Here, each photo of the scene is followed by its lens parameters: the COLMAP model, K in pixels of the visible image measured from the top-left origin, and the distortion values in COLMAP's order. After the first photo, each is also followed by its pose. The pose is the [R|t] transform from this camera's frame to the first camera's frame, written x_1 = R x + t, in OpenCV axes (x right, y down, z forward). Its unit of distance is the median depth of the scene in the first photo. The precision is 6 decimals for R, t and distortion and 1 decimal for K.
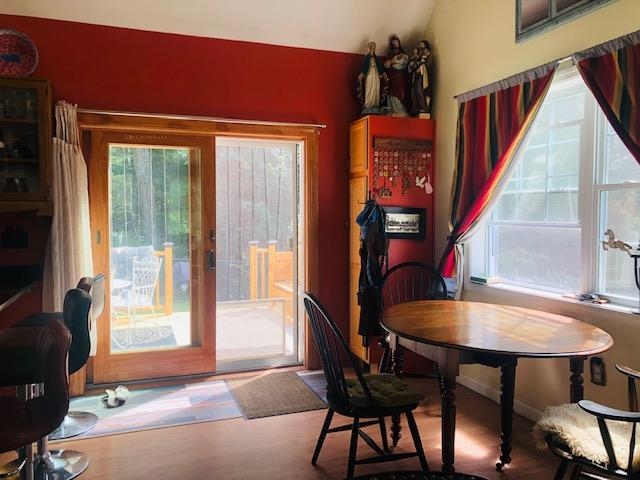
lens RADIAL K [[528.2, 0, 320.5], [0, 528.2, 240.0], [0, 0, 1]] dist [0.037870, -0.037811]
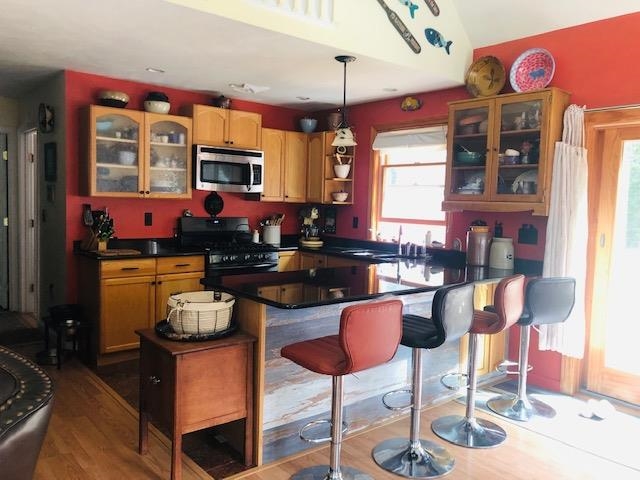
lens RADIAL K [[528.2, 0, 324.5], [0, 528.2, 237.7], [0, 0, 1]] dist [0.037870, -0.037811]
pose [[0.335584, 0.075009, -0.939019, 0.317984], [-0.073299, 0.995882, 0.053356, -0.024979], [0.939154, 0.050924, 0.339700, 0.206592]]
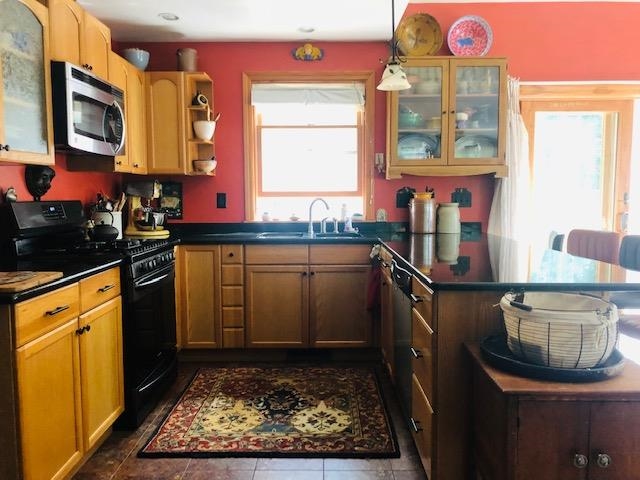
lens RADIAL K [[528.2, 0, 320.6], [0, 528.2, 240.6], [0, 0, 1]] dist [0.037870, -0.037811]
pose [[0.941335, 0.022026, -0.336755, -0.448441], [-0.007316, 0.998965, 0.044889, 0.036537], [0.337395, -0.039792, 0.940522, -0.189476]]
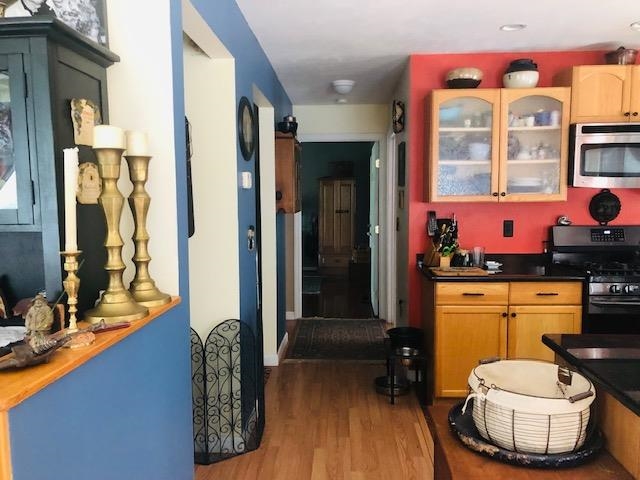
lens RADIAL K [[528.2, 0, 315.9], [0, 528.2, 242.8], [0, 0, 1]] dist [0.037870, -0.037811]
pose [[-0.393756, 0.077945, -0.915904, 0.016601], [-0.037034, 0.994244, 0.100534, -0.030141], [0.918469, 0.073505, -0.388603, 0.299347]]
